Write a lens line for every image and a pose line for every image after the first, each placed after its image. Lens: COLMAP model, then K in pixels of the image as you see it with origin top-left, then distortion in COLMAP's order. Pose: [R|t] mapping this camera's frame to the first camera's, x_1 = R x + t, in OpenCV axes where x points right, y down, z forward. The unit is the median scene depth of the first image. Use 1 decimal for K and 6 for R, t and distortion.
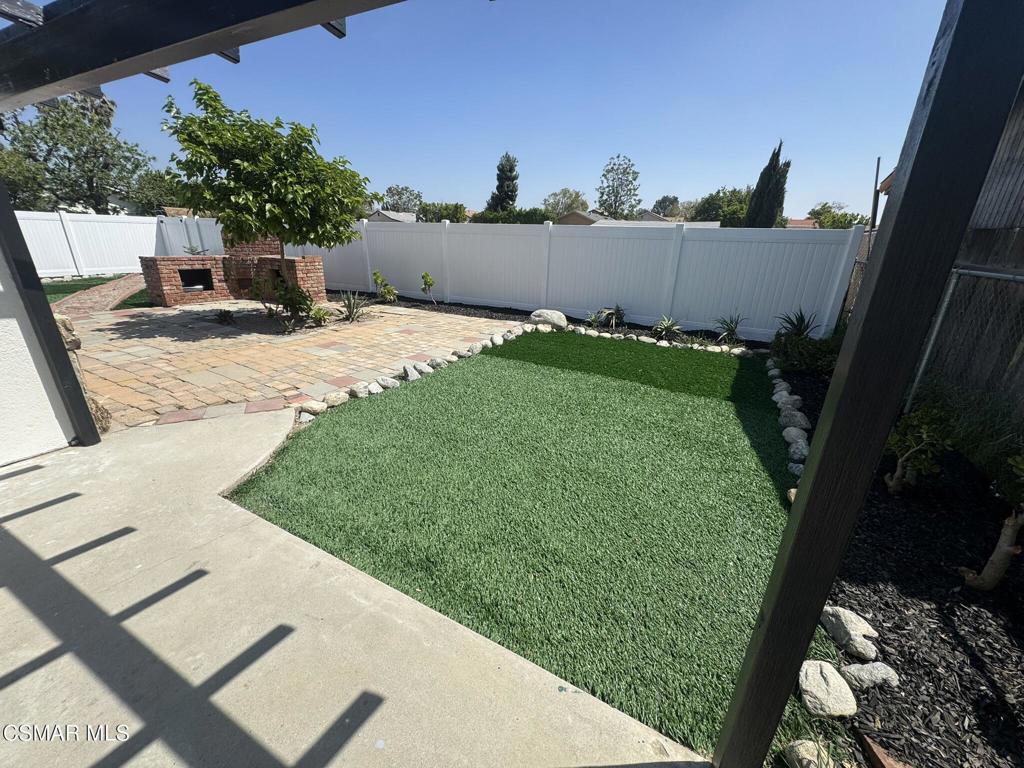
lens RADIAL K [[407.9, 0, 511.3], [0, 407.9, 385.0], [0, 0, 1]] dist [-0.003476, 0.000105]
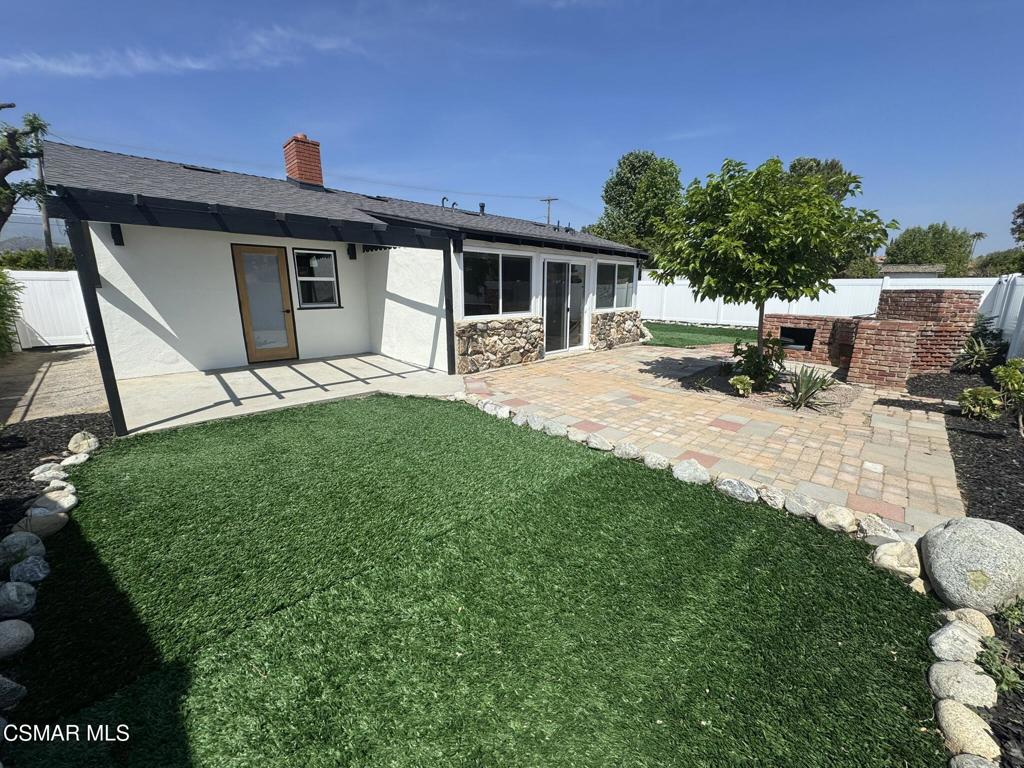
lens RADIAL K [[407.9, 0, 510.2], [0, 407.9, 387.2], [0, 0, 1]] dist [-0.003476, 0.000105]
pose [[-0.312488, 0.197359, -0.929194, 0.577618], [-0.332210, 0.893705, 0.301544, -0.326401], [0.889937, 0.402917, -0.213708, 0.952288]]
